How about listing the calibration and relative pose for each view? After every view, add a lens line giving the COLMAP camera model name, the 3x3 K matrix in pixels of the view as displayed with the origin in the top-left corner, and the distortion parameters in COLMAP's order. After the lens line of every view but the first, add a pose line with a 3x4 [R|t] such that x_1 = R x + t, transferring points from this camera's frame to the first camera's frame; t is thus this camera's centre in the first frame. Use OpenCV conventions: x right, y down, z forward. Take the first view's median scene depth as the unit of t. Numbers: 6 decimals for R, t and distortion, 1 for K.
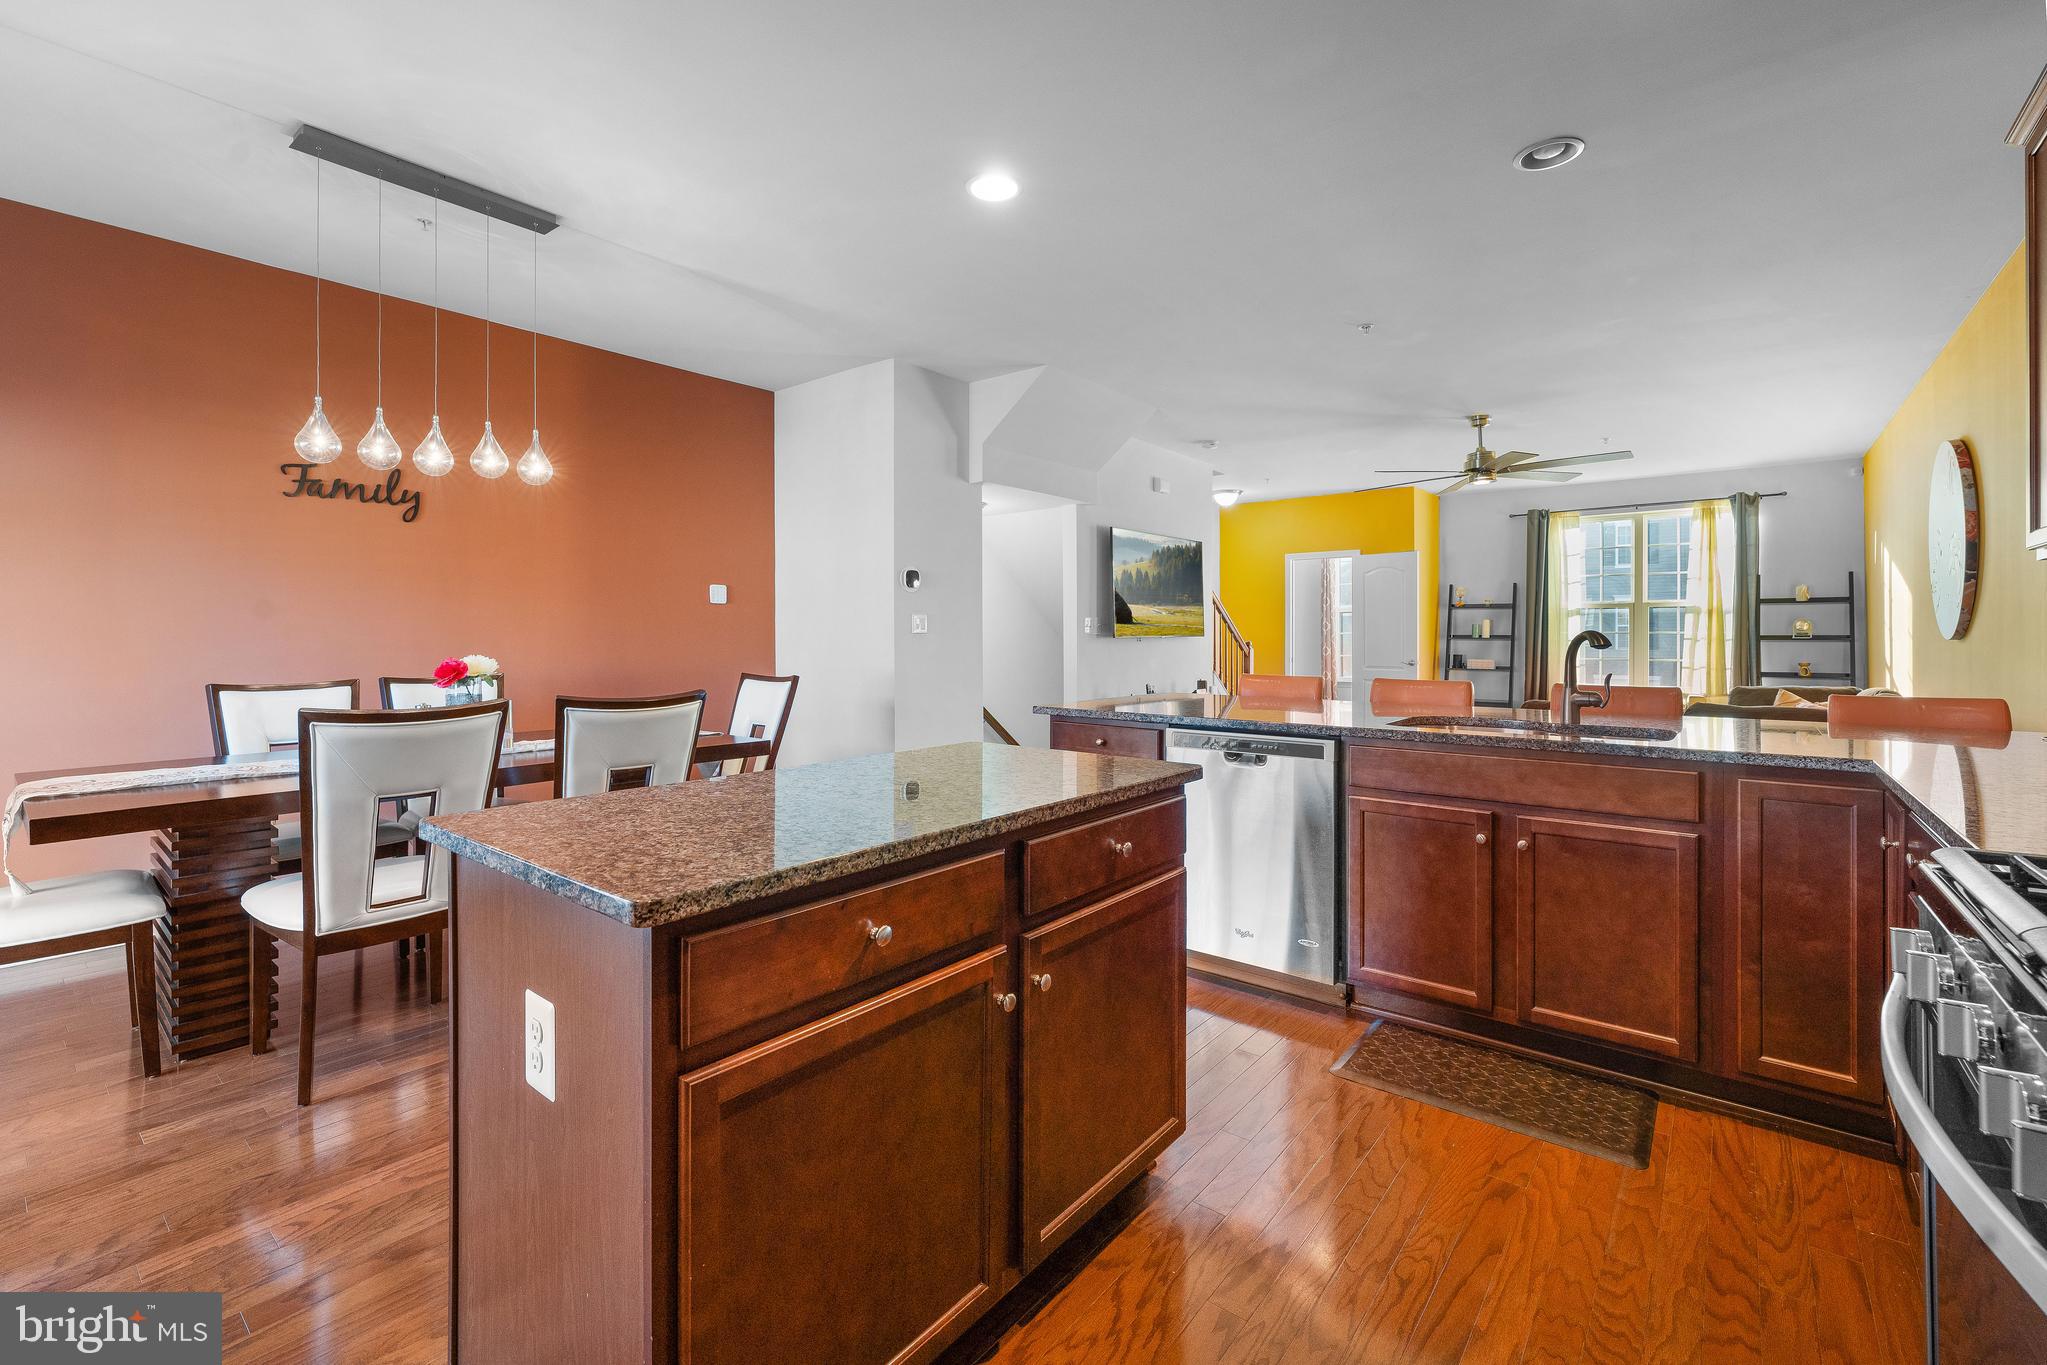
lens RADIAL K [[890.7, 0, 1018.2], [0, 890.7, 629.0], [0, 0, 1]] dist [0.000363, 0.000059]
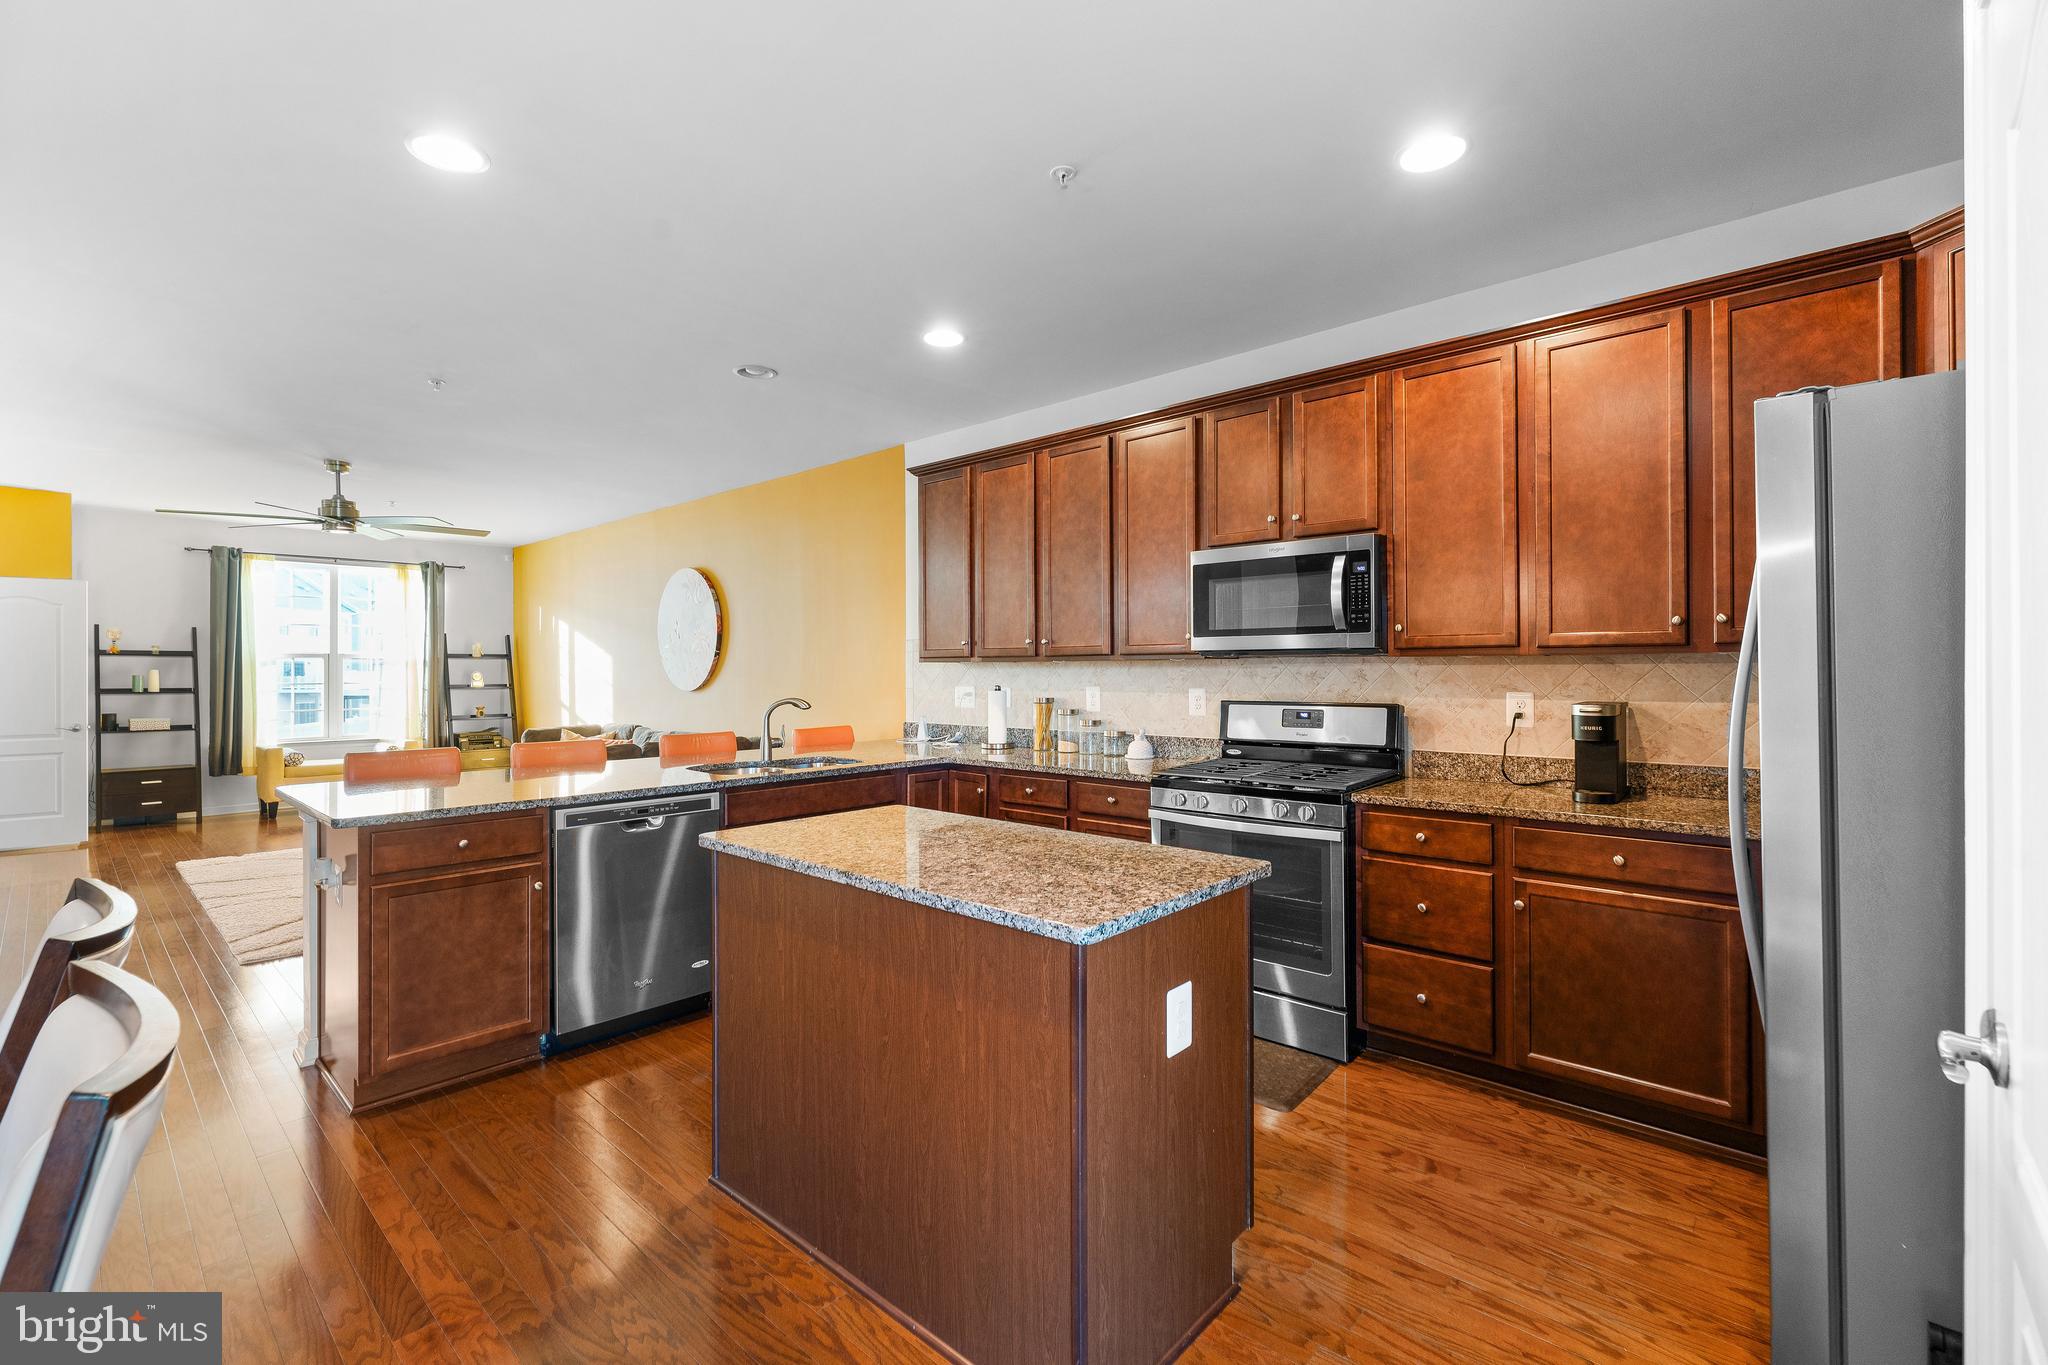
lens RADIAL K [[878.8, 0, 1024.0], [0, 878.8, 682.5], [0, 0, 1]] dist [-0.003473, -0.000128]
pose [[0.050328, -0.014801, 0.998623, -0.285075], [-0.003649, 0.999881, 0.015004, -0.015859], [-0.998726, -0.004399, 0.050268, 0.173452]]
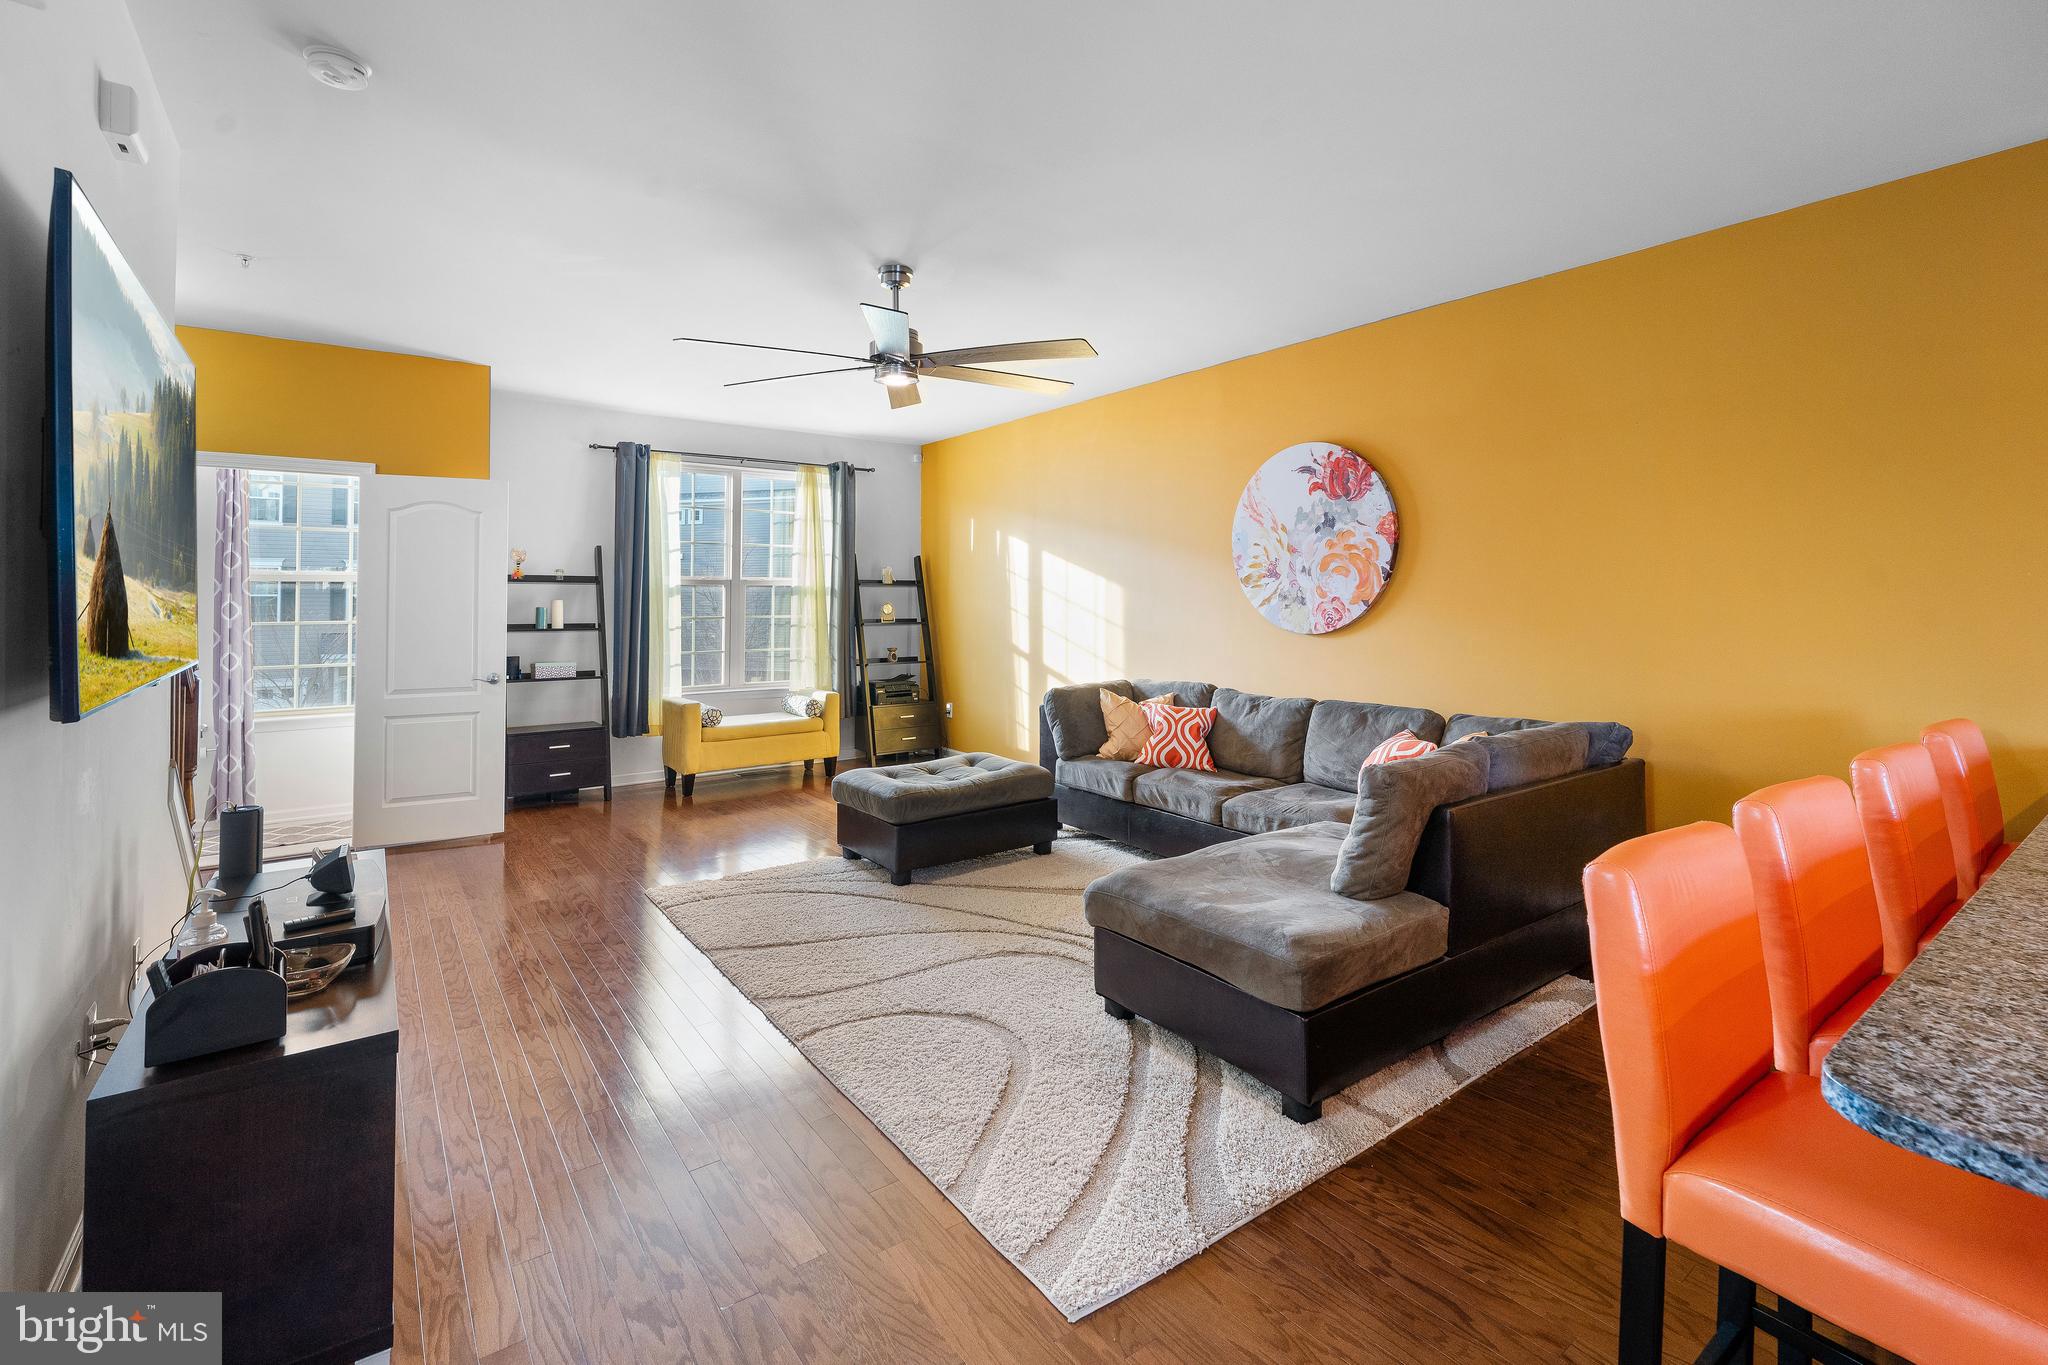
lens RADIAL K [[900.2, 0, 1032.0], [0, 900.2, 595.4], [0, 0, 1]] dist [0.001592, 0.000036]
pose [[0.242754, 0.006166, 0.970068, -0.029903], [-0.003107, 0.999980, -0.005579, -0.012893], [-0.970083, -0.001659, 0.242768, 0.583490]]
